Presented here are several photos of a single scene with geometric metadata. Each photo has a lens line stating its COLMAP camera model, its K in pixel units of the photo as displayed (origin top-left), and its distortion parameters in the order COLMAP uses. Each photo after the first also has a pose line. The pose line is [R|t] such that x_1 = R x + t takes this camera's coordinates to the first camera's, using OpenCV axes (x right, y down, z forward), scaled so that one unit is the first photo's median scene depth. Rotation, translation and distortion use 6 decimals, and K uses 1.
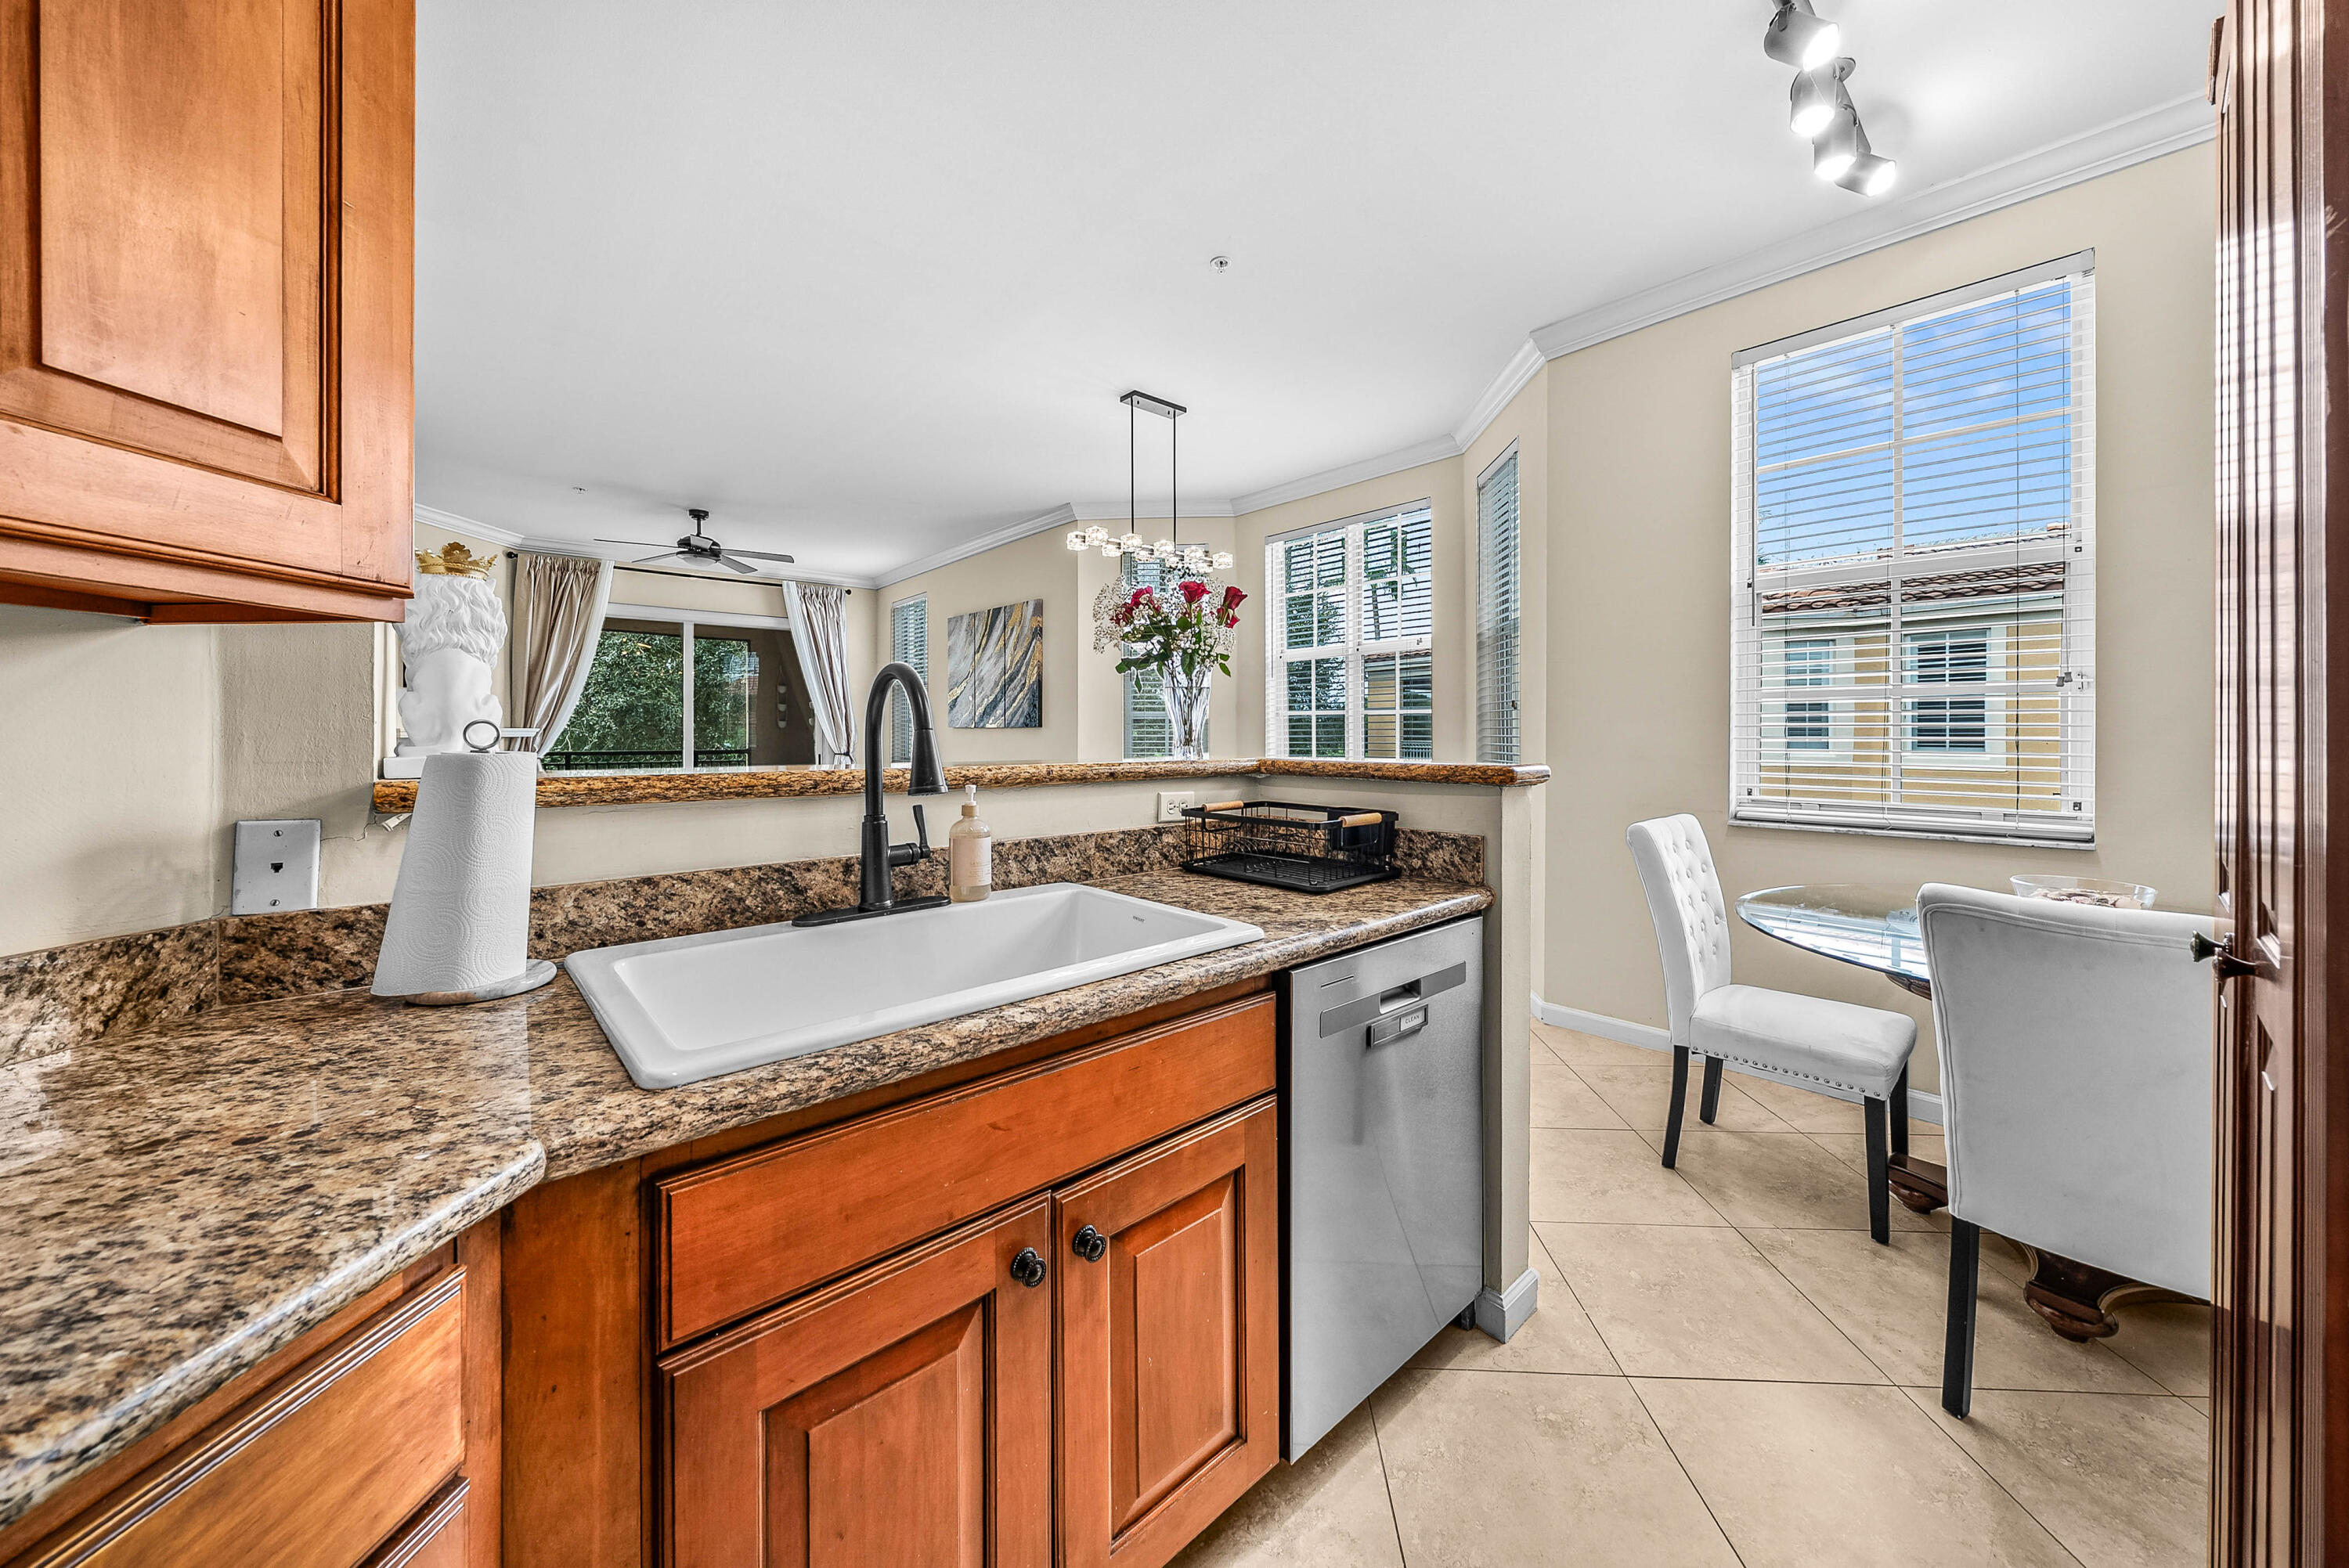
lens RADIAL K [[825.5, 0, 1170.0], [0, 825.5, 731.5], [0, 0, 1]] dist [-0.000157, -0.000006]
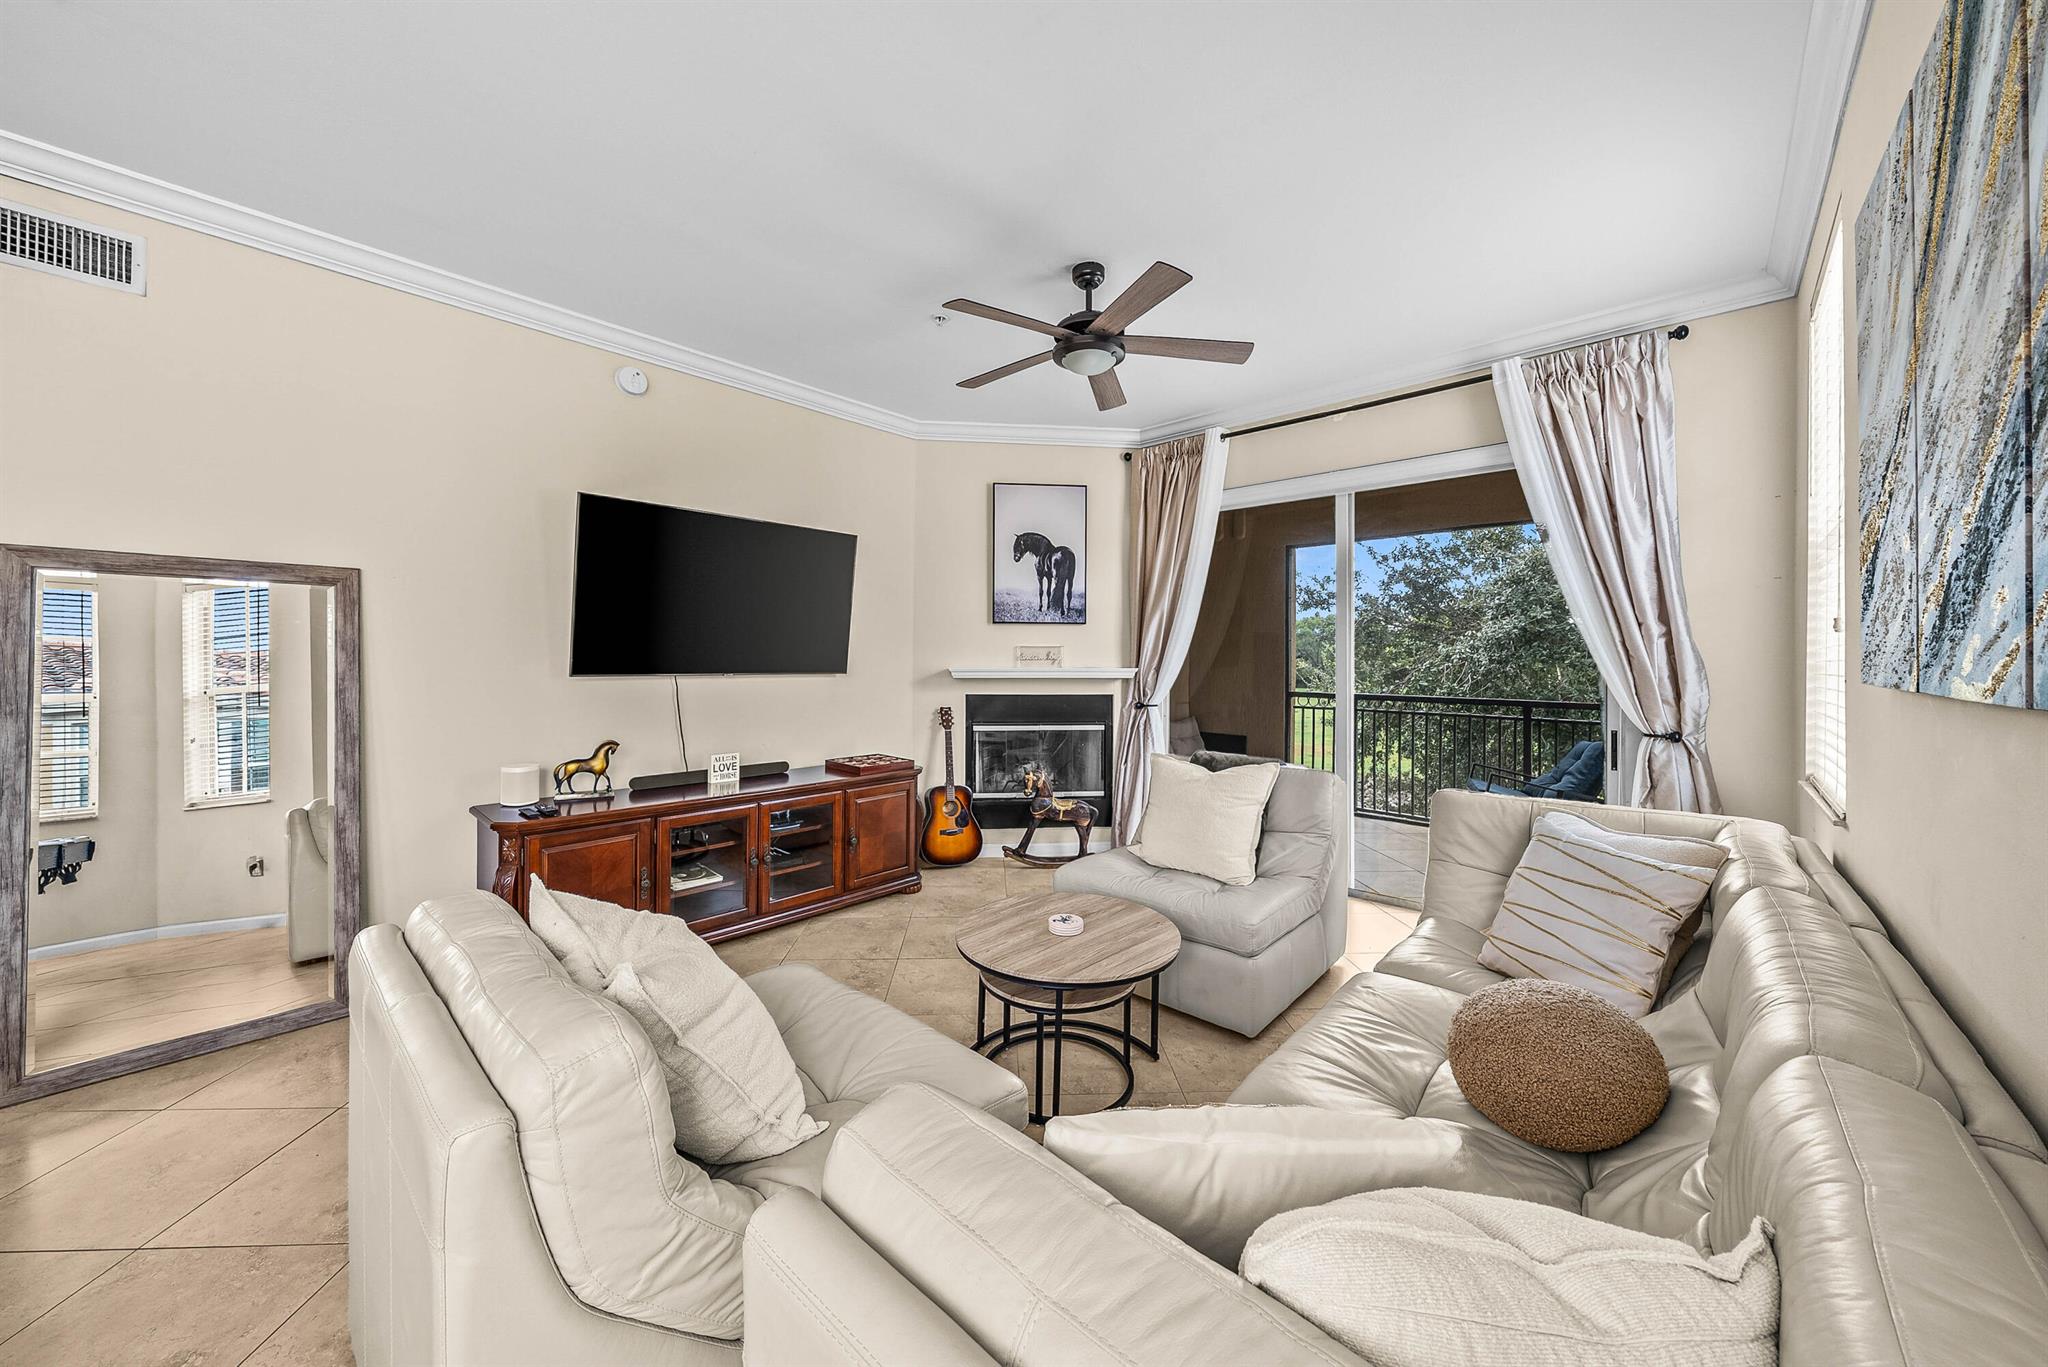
lens RADIAL K [[714.6, 0, 1021.8], [0, 714.6, 658.5], [0, 0, 1]] dist [-0.001678, -0.000035]
pose [[0.108985, 0.000370, -0.994043, -0.101681], [-0.002376, 0.999997, 0.000112, -0.012372], [0.994041, 0.002350, 0.108986, 0.818685]]
